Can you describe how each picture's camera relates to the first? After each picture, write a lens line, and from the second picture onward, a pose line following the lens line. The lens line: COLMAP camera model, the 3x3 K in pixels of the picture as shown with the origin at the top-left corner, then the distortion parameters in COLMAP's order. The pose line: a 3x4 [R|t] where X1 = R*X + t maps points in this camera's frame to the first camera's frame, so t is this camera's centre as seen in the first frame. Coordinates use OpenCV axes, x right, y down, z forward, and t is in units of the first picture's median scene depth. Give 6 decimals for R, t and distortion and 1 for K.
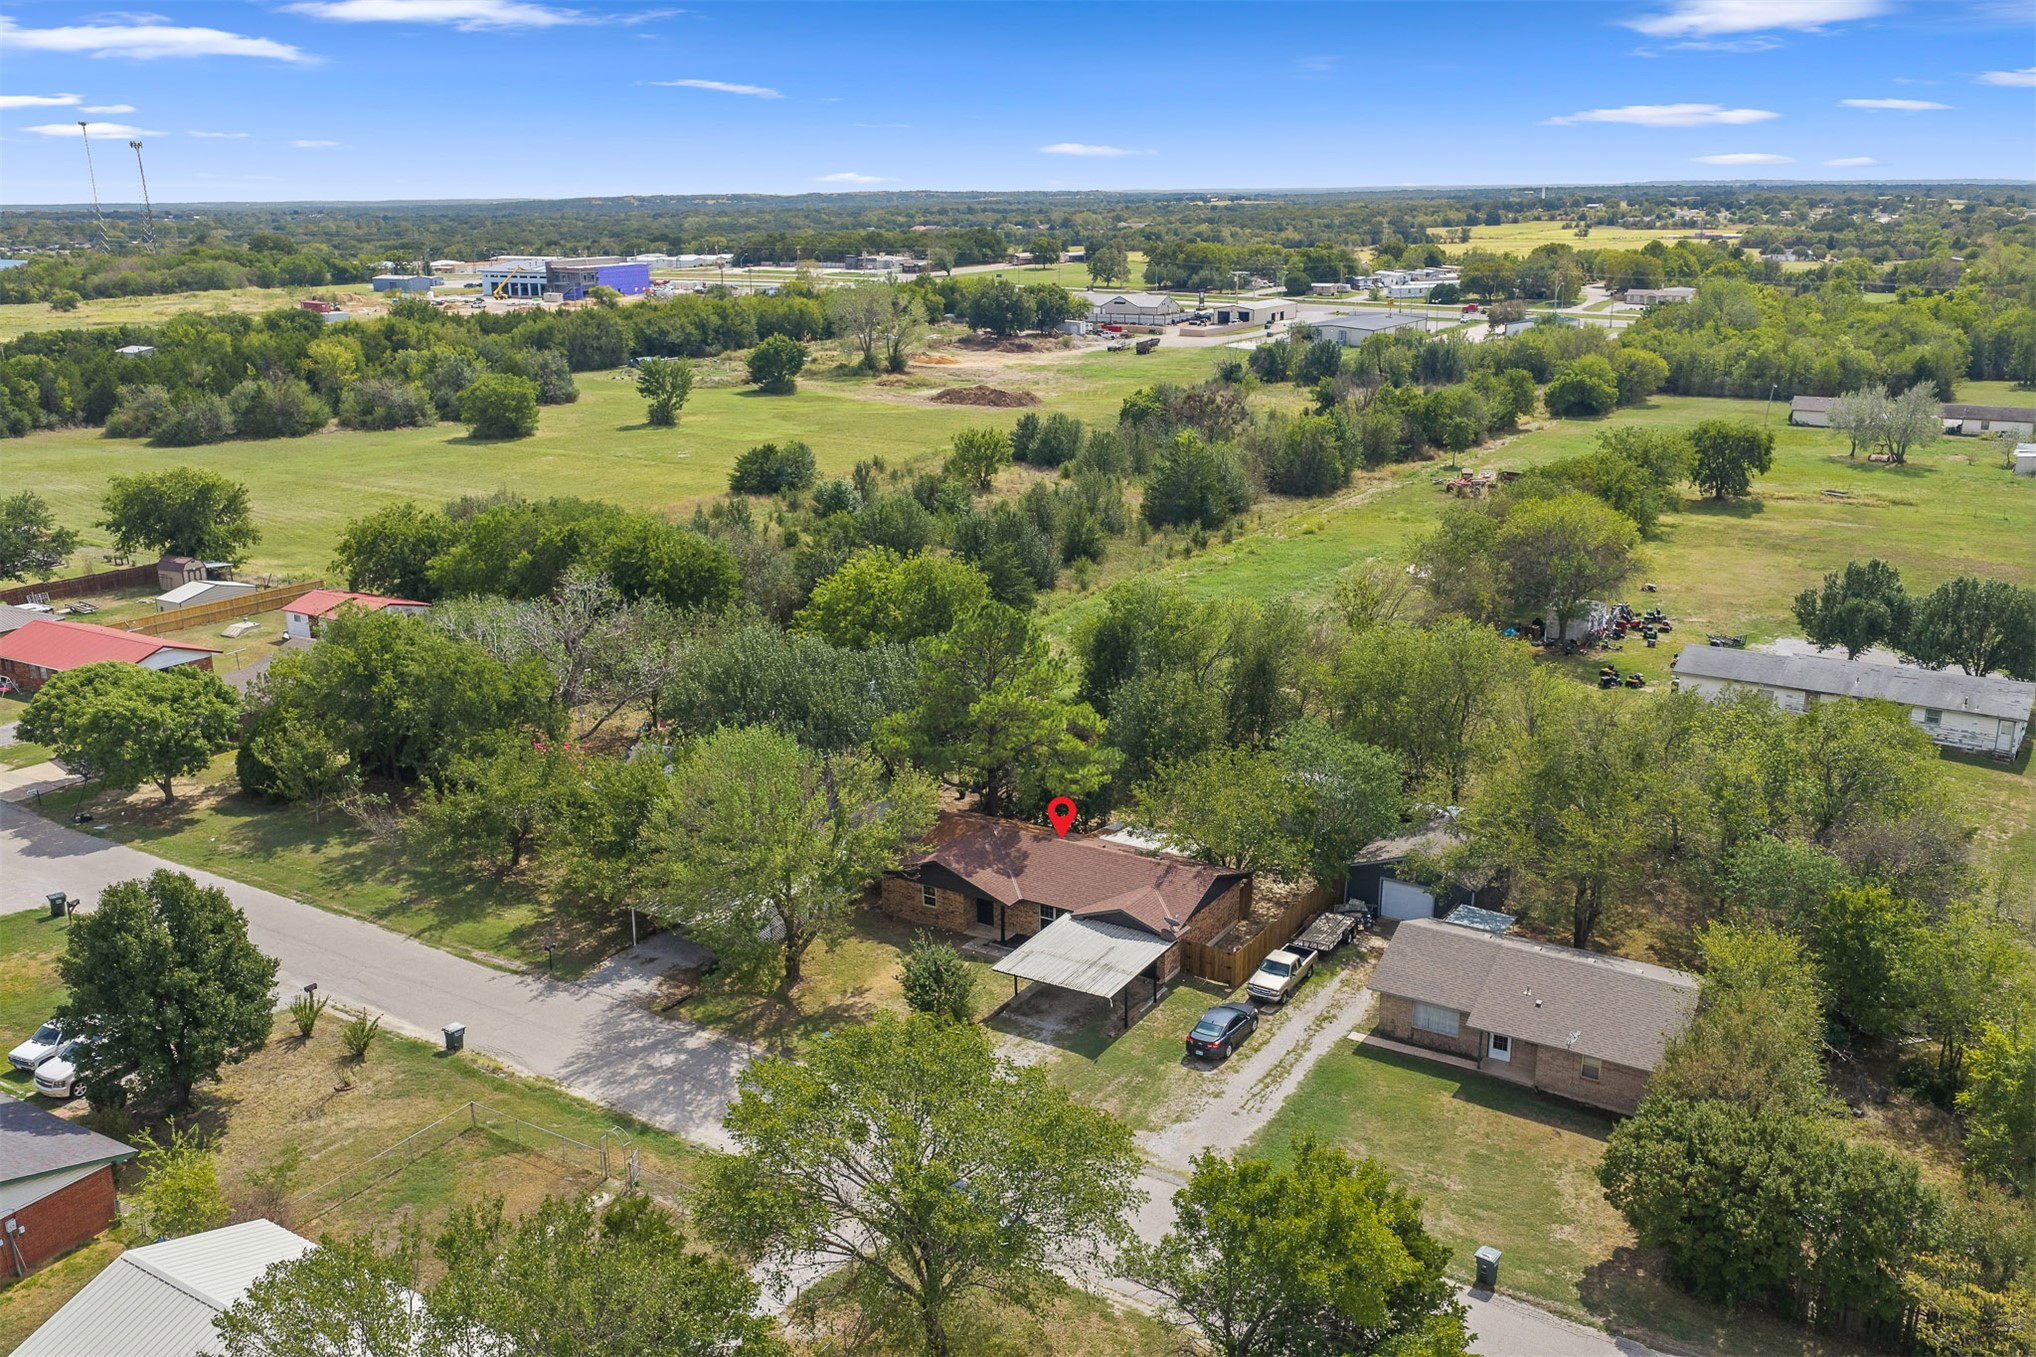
lens RADIAL K [[1667.3, 0, 1026.0], [0, 1667.3, 678.9], [0, 0, 1]] dist [-0.001118, 0.000034]
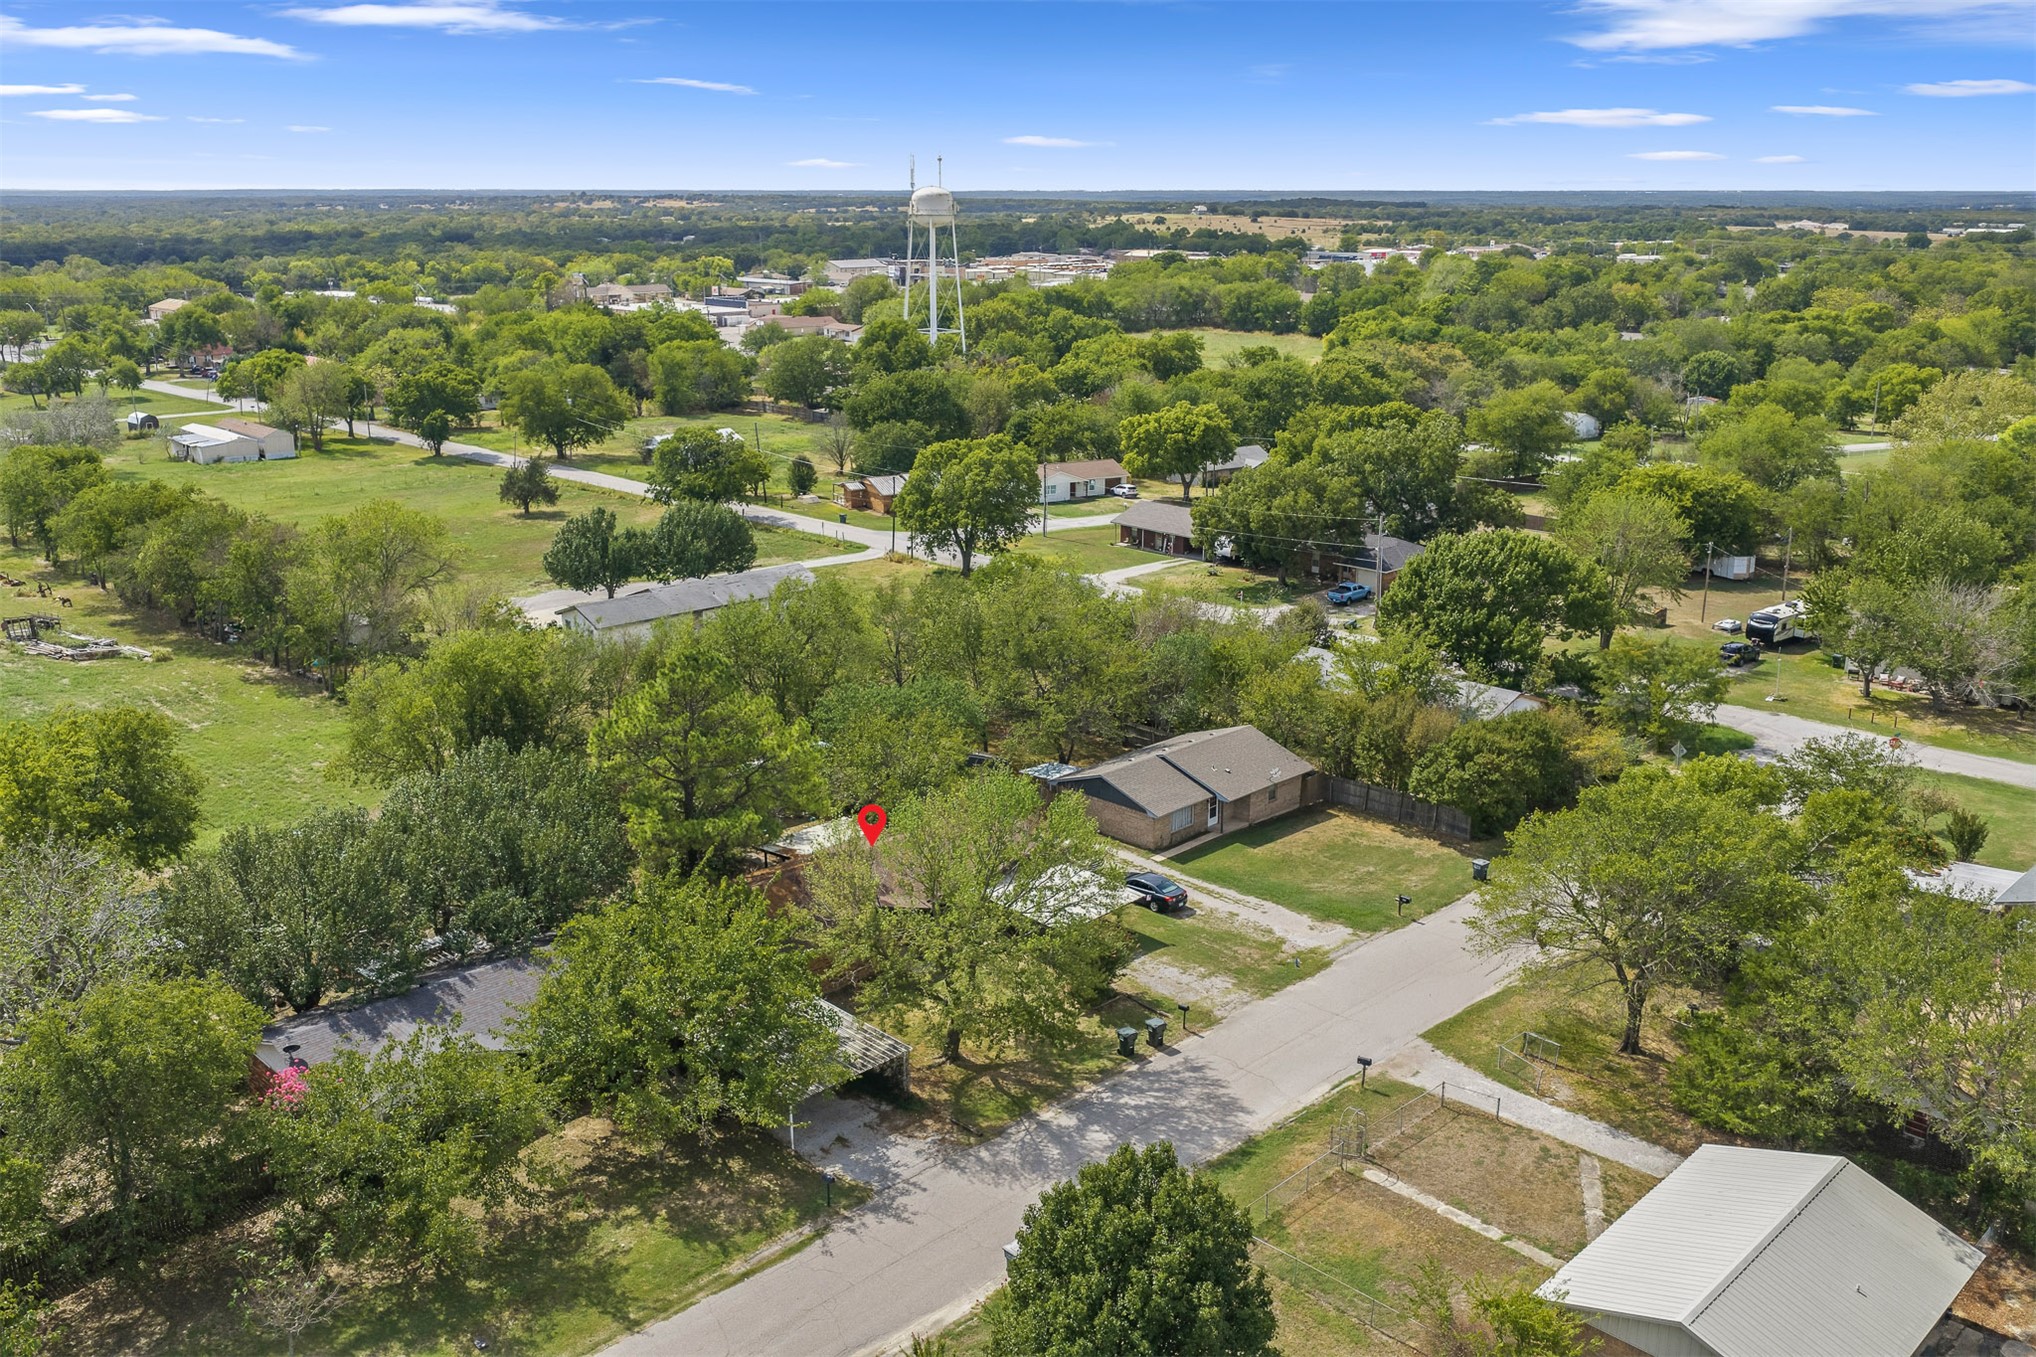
lens RADIAL K [[1667.3, 0, 1026.0], [0, 1667.3, 678.9], [0, 0, 1]] dist [-0.001118, 0.000034]
pose [[0.278650, -0.275379, 0.920065, -0.932060], [0.290541, 0.937291, 0.192542, -0.177227], [-0.915391, 0.213665, 0.341185, 0.640184]]
